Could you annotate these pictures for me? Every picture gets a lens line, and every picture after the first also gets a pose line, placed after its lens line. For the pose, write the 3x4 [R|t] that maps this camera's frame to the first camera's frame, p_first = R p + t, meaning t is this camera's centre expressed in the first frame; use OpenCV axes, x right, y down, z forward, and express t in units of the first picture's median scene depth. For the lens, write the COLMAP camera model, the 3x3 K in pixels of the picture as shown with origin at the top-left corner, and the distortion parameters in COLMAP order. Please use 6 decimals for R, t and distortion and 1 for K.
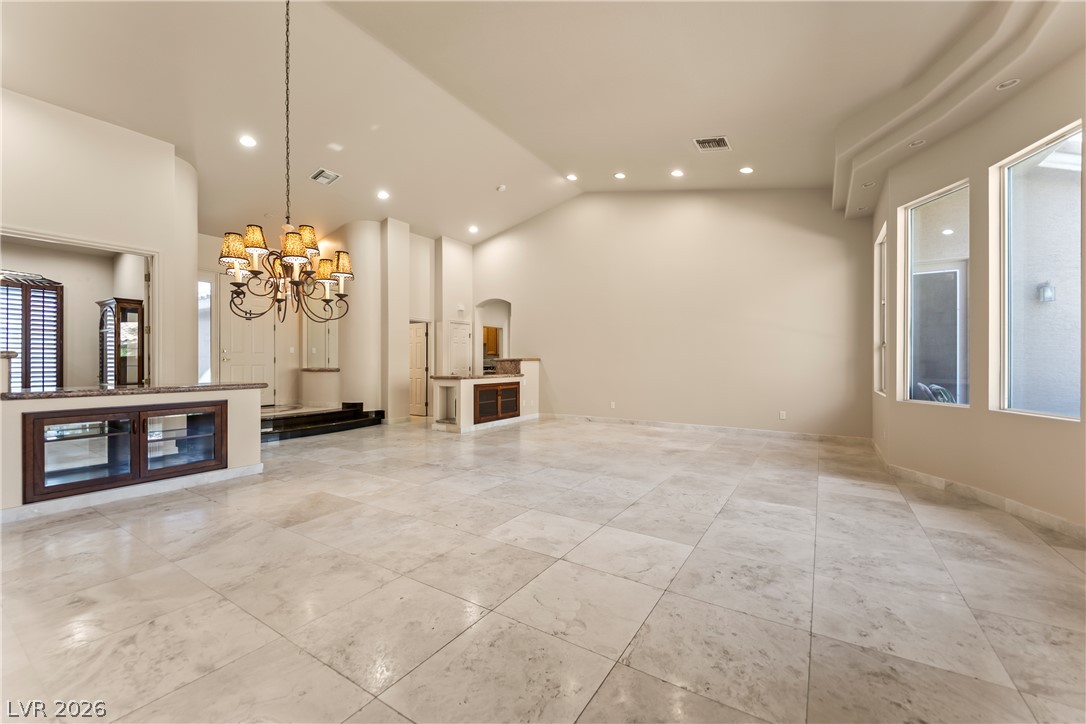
lens RADIAL K [[433.2, 0, 541.2], [0, 433.2, 362.2], [0, 0, 1]] dist [0.018422, -0.008179]
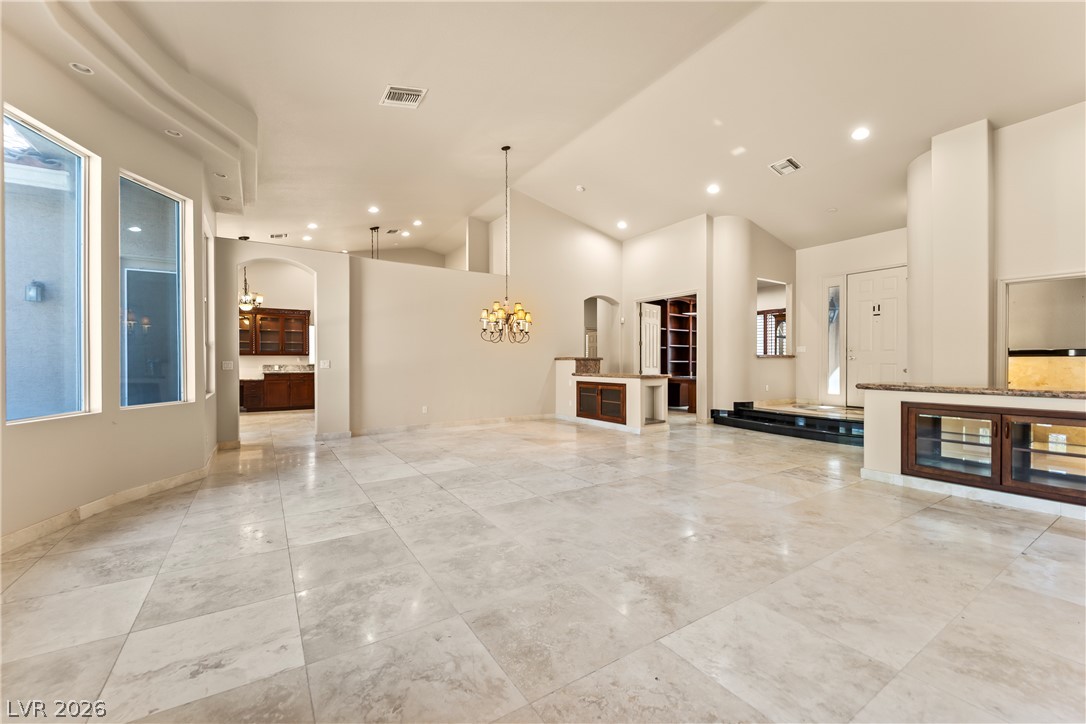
lens RADIAL K [[433.2, 0, 537.5], [0, 433.2, 362.9], [0, 0, 1]] dist [0.018422, -0.008179]
pose [[-0.416271, 0.004652, -0.909229, 1.045844], [0.001440, 0.999989, 0.004457, -0.001041], [0.909239, 0.000546, -0.416273, 1.566919]]
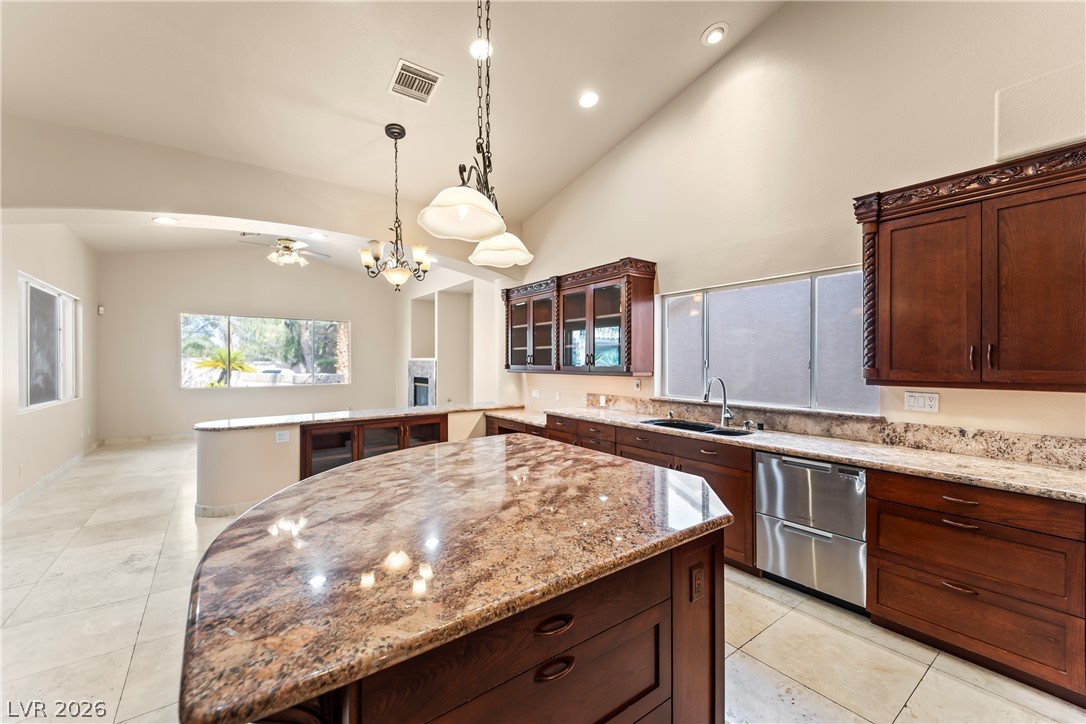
lens RADIAL K [[433.2, 0, 540.1], [0, 433.2, 362.9], [0, 0, 1]] dist [0.018422, -0.008179]
pose [[-0.935285, -0.001500, 0.353892, -1.020991], [-0.000082, 0.999992, 0.004022, -0.074323], [-0.353895, 0.003733, -0.935278, 0.145936]]
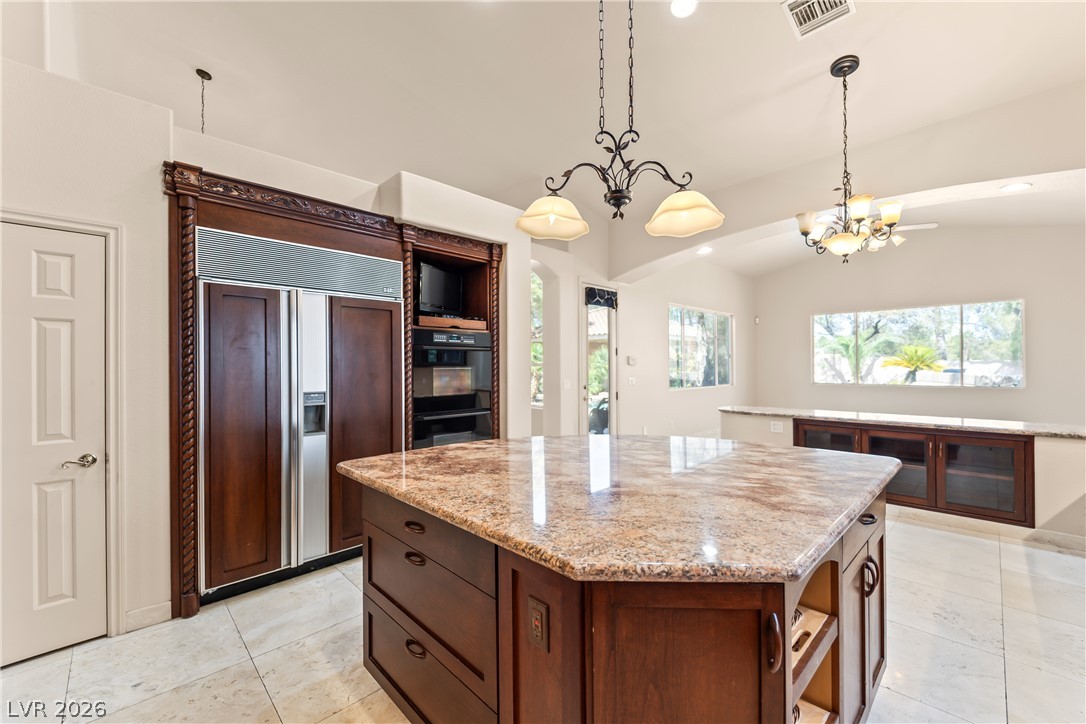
lens RADIAL K [[433.2, 0, 539.4], [0, 433.2, 366.7], [0, 0, 1]] dist [0.018422, -0.008179]
pose [[0.225505, -0.007181, 0.974216, -1.283425], [0.008005, 0.999953, 0.005517, -0.051454], [-0.974209, 0.006555, 0.225551, -0.310318]]
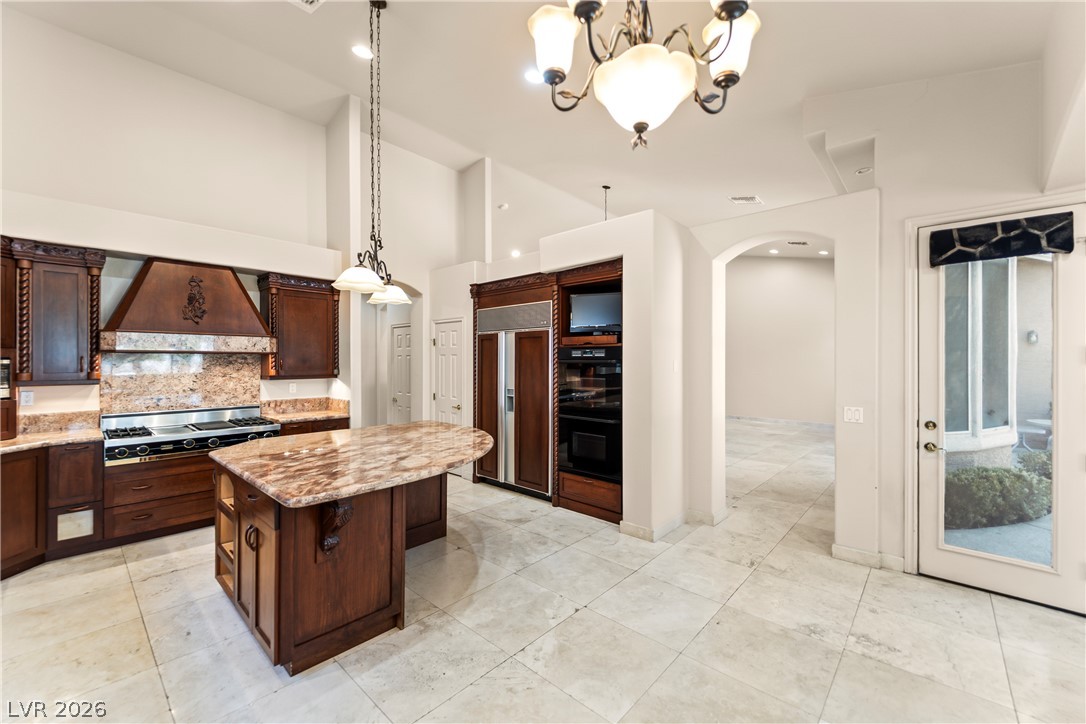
lens RADIAL K [[433.2, 0, 537.6], [0, 433.2, 358.9], [0, 0, 1]] dist [0.018422, -0.008179]
pose [[0.984784, -0.000907, -0.173781, -0.369067], [-0.000252, 0.999978, -0.006649, -0.085798], [0.173784, 0.006592, 0.984762, -1.005200]]
